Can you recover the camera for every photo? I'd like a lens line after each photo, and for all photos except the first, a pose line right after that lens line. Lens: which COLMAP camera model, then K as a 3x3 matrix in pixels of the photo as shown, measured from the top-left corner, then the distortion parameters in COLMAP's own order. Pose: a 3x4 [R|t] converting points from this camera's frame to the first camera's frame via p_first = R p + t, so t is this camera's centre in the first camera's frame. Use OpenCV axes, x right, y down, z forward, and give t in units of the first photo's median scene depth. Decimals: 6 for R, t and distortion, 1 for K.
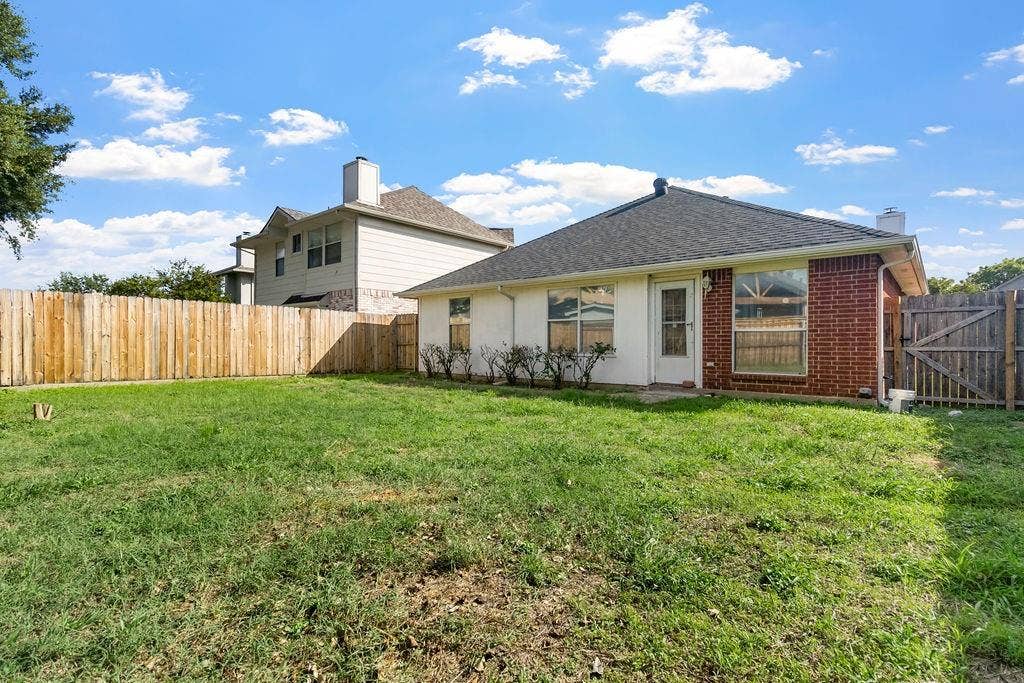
lens RADIAL K [[480.9, 0, 506.0], [0, 480.9, 333.1], [0, 0, 1]] dist [0.001947, -0.000246]
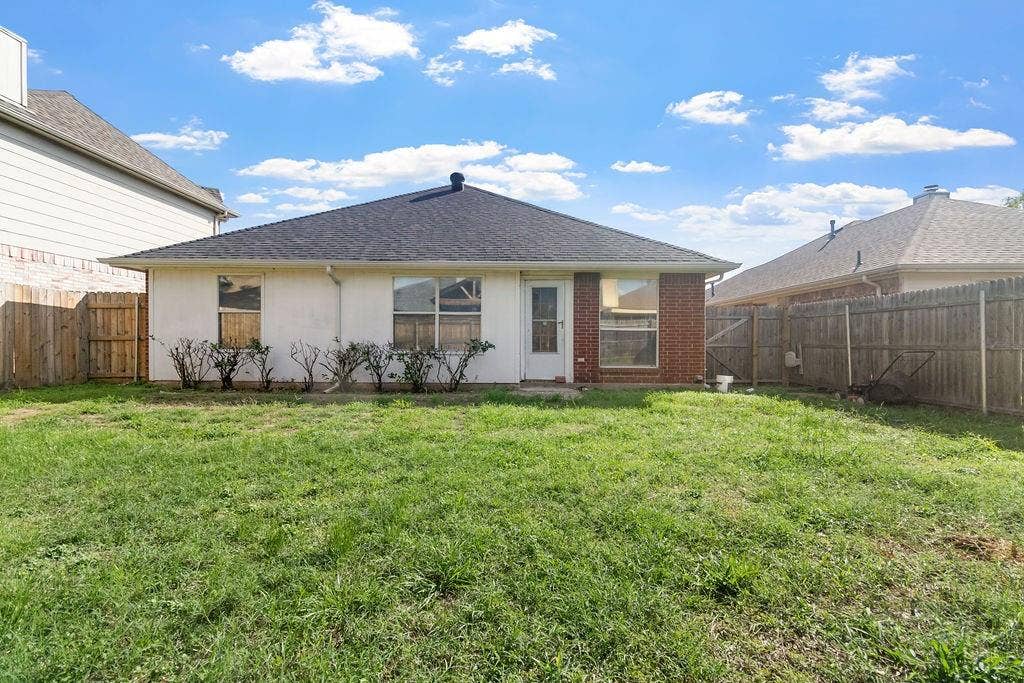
lens RADIAL K [[480.9, 0, 521.2], [0, 480.9, 335.7], [0, 0, 1]] dist [0.001947, -0.000246]
pose [[0.750349, 0.007956, 0.660995, -0.323788], [-0.019624, 0.999755, 0.010244, 0.001275], [-0.660751, -0.020659, 0.750321, 0.226384]]
